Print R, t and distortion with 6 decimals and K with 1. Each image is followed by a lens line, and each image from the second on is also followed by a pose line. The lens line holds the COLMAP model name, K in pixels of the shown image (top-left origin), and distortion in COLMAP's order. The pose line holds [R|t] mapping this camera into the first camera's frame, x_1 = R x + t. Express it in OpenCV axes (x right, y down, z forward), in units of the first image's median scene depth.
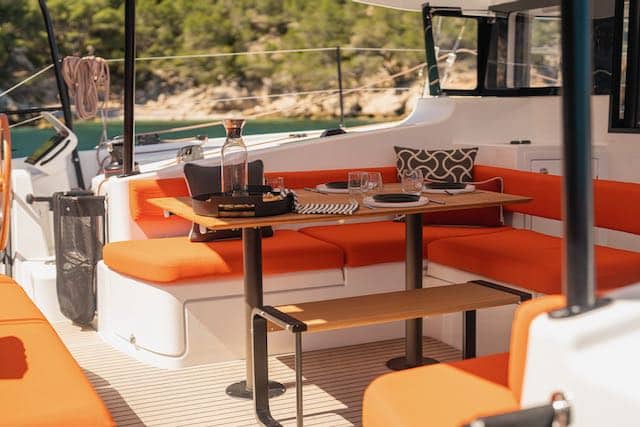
lens RADIAL K [[894.5, 0, 320.0], [0, 894.5, 213.5], [0, 0, 1]] dist [0.139411, 0.006504]
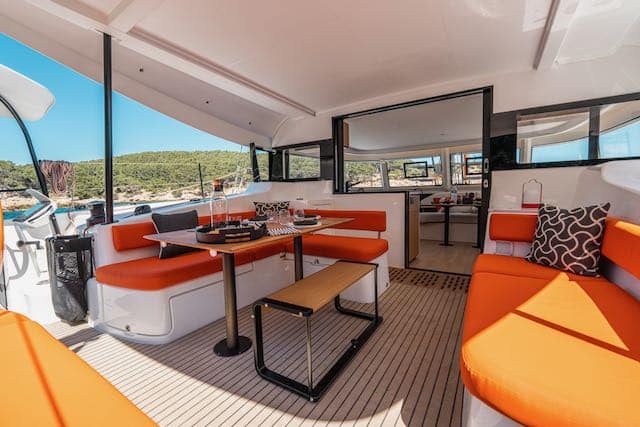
lens RADIAL K [[275.9, 0, 320.0], [0, 275.9, 213.5], [0, 0, 1]] dist [-0.000621, -0.000139]
pose [[0.848846, -0.053176, 0.525959, -0.139214], [0.082627, 0.996046, -0.032649, -0.011003], [-0.522143, 0.071172, 0.849883, 0.346528]]
